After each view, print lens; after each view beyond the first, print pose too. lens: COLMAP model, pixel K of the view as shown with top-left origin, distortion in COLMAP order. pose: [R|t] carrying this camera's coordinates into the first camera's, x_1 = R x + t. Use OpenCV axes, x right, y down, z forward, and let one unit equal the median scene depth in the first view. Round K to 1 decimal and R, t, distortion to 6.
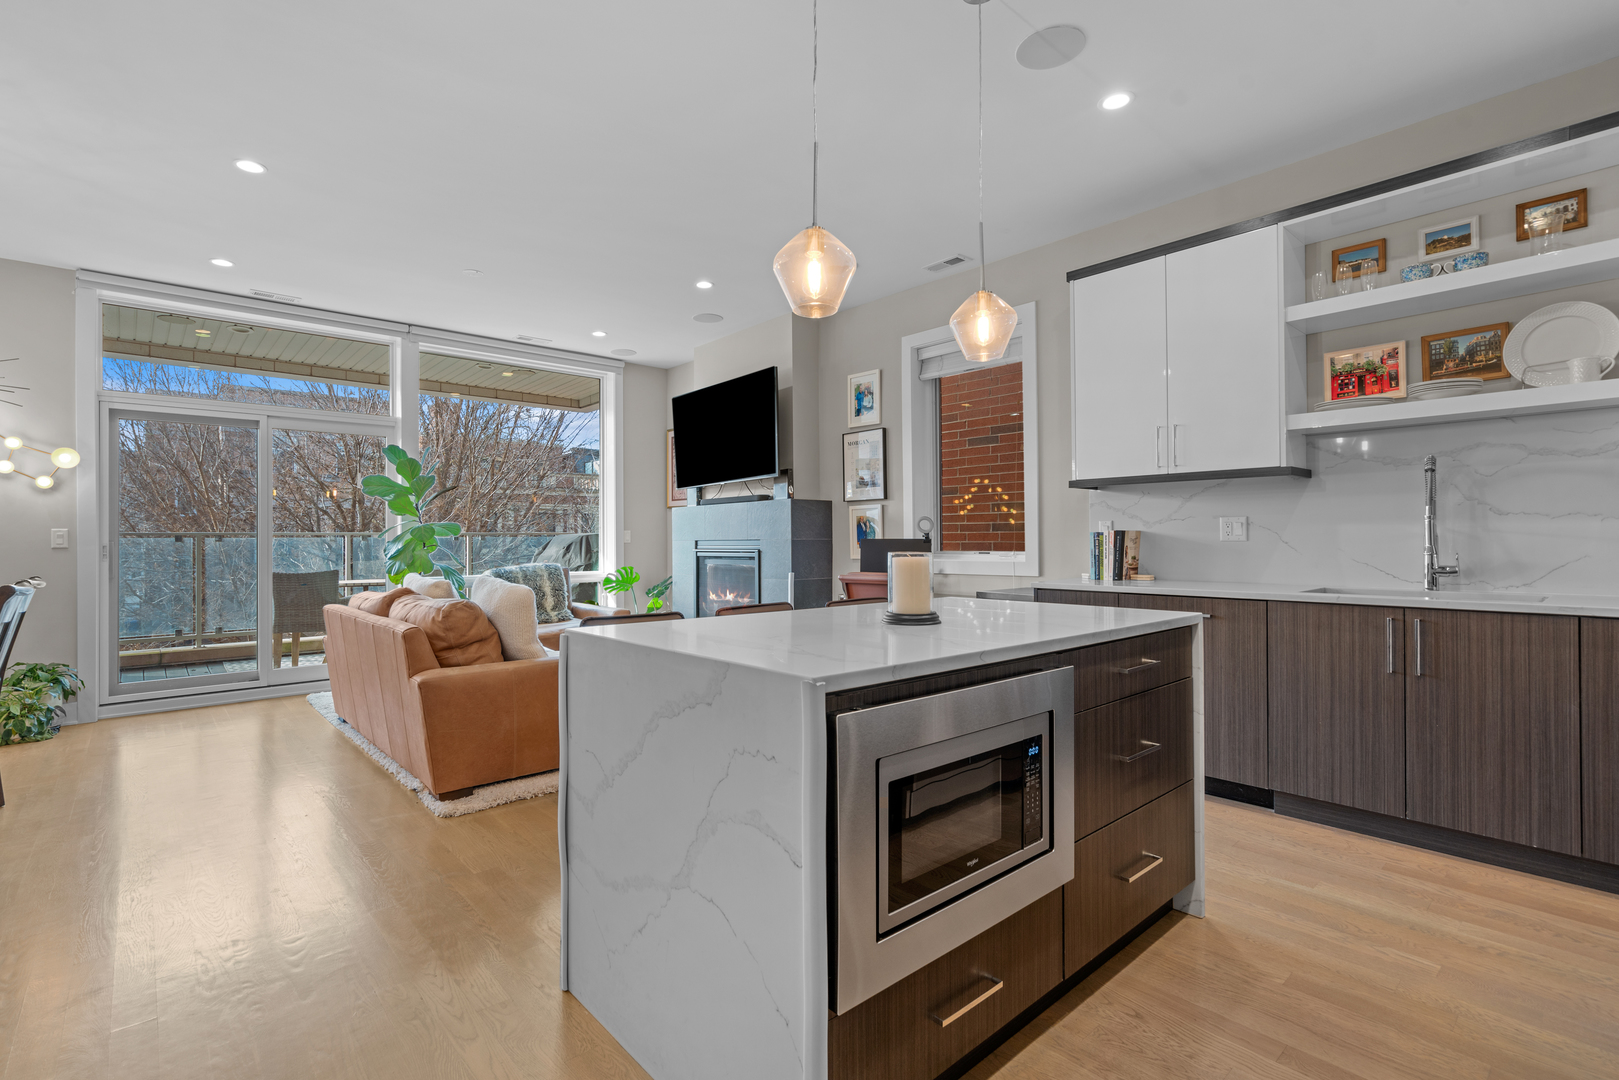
lens RADIAL K [[738.1, 0, 788.1], [0, 738.1, 531.8], [0, 0, 1]] dist [0.016971, 0.001035]
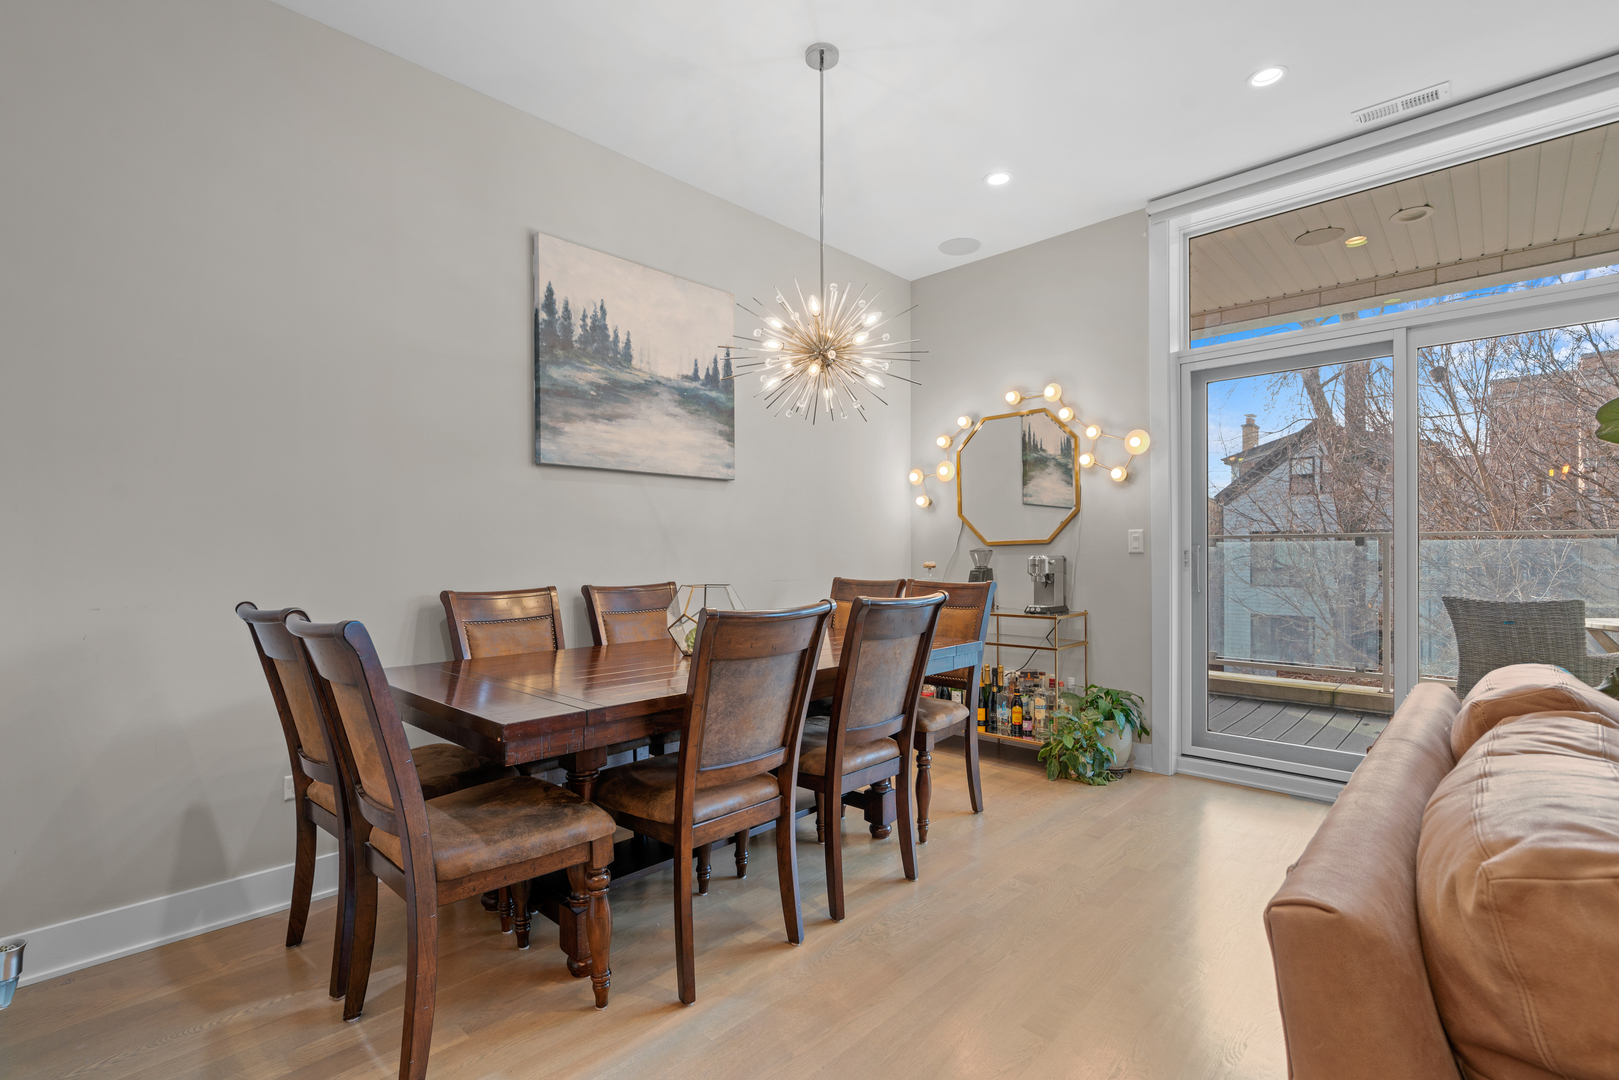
lens RADIAL K [[738.1, 0, 811.0], [0, 738.1, 545.5], [0, 0, 1]] dist [0.016971, 0.001035]
pose [[0.105105, 0.001761, -0.994460, -0.179802], [0.011374, 0.999931, 0.002973, 0.006862], [0.994396, -0.011623, 0.105078, 0.503967]]
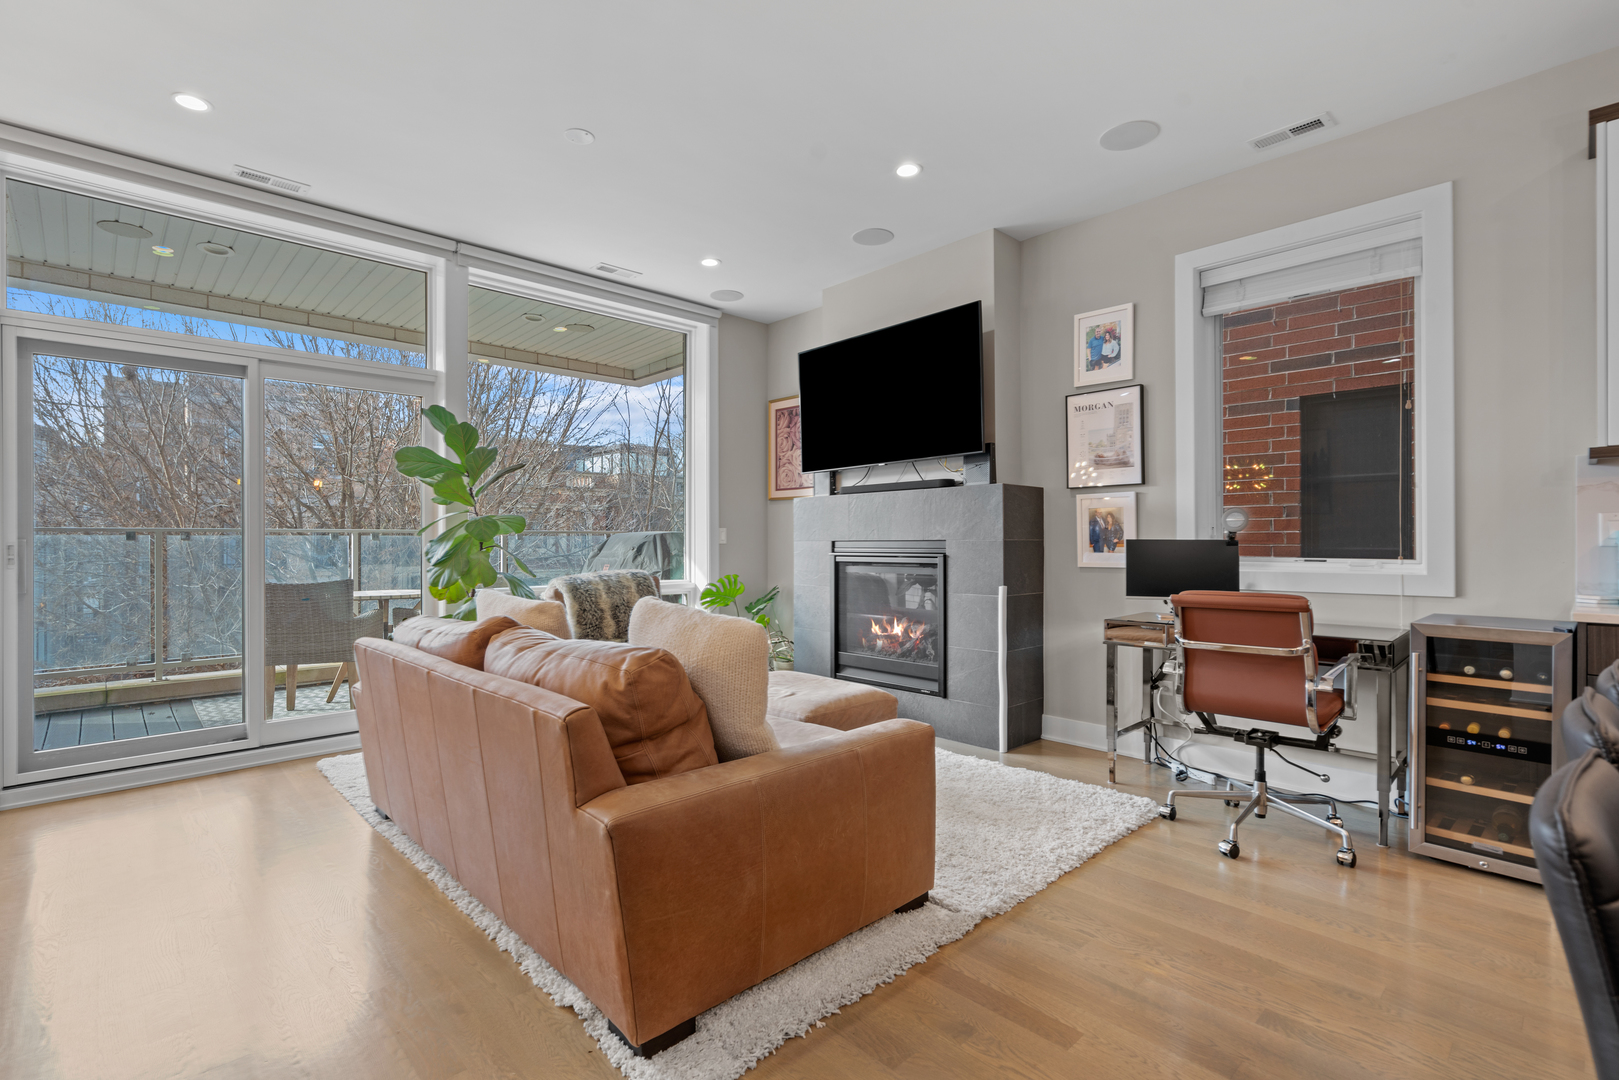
lens RADIAL K [[738.1, 0, 798.8], [0, 738.1, 538.5], [0, 0, 1]] dist [0.016971, 0.001035]
pose [[0.999323, 0.004311, 0.036542, -0.233258], [-0.004593, 0.999960, 0.007642, 0.004349], [-0.036507, -0.007805, 0.999303, 0.301584]]
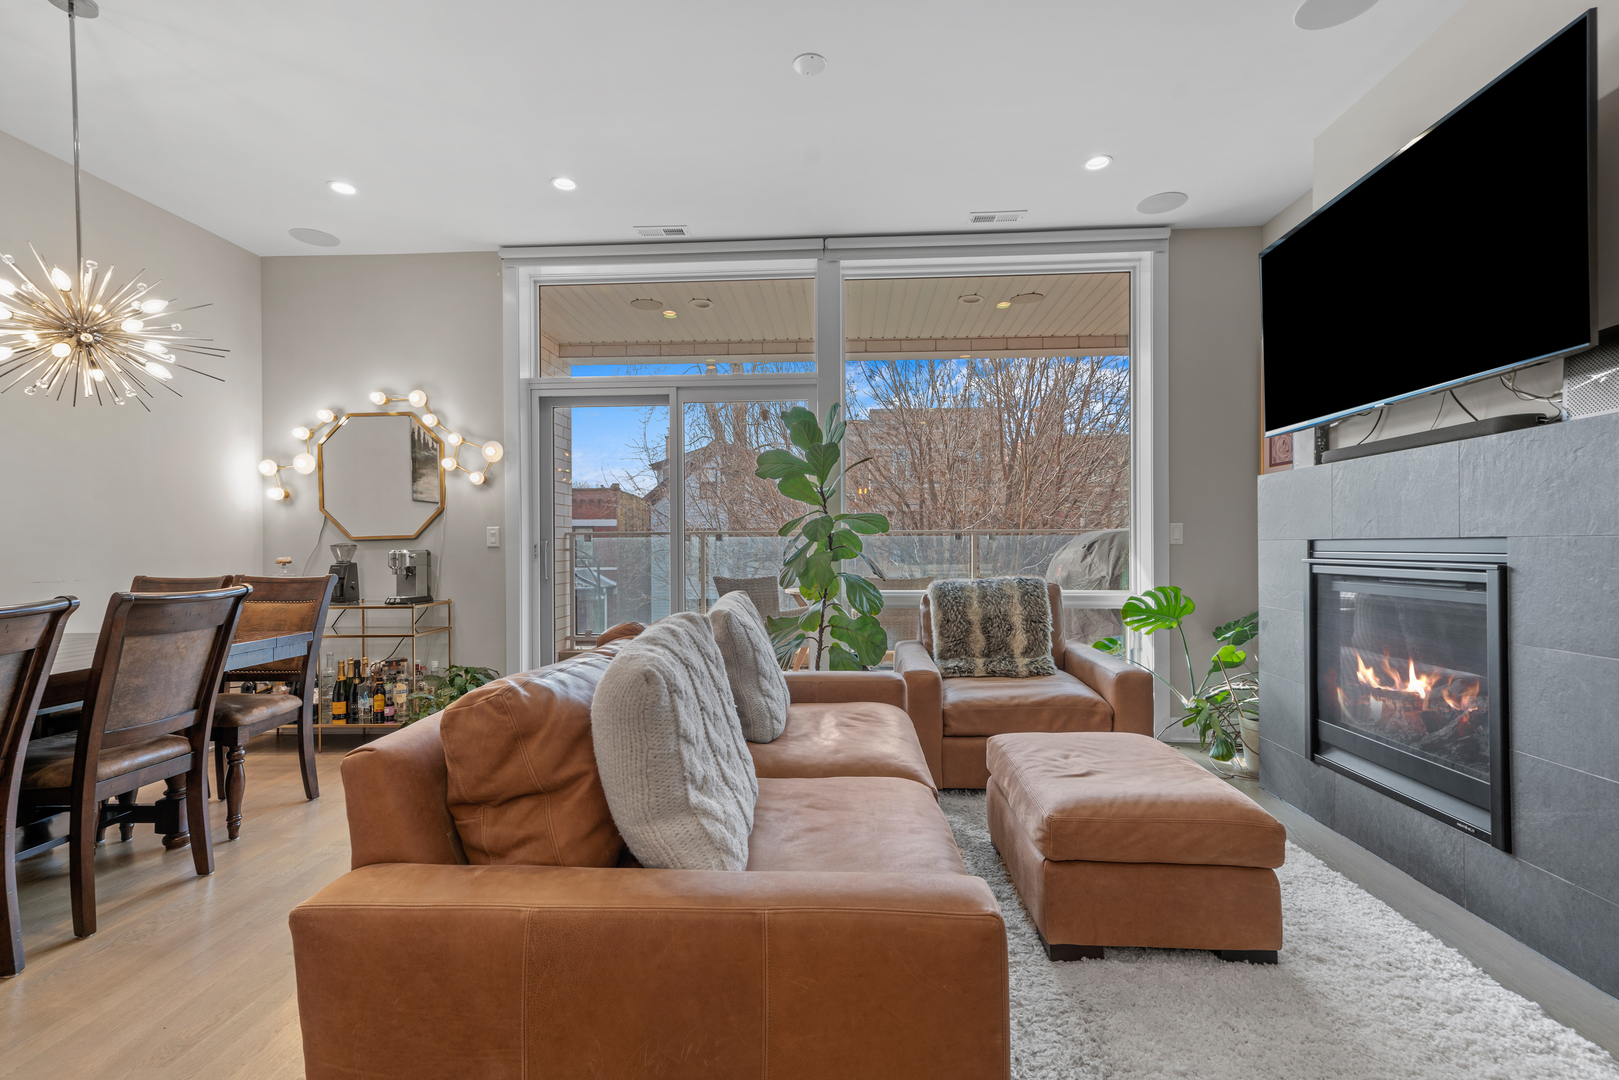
lens RADIAL K [[738.1, 0, 804.0], [0, 738.1, 539.0], [0, 0, 1]] dist [0.016971, 0.001035]
pose [[0.714800, 0.000032, -0.699329, -0.029850], [0.006269, 0.999960, 0.006454, 0.007770], [0.699301, -0.008998, 0.714771, 0.544007]]
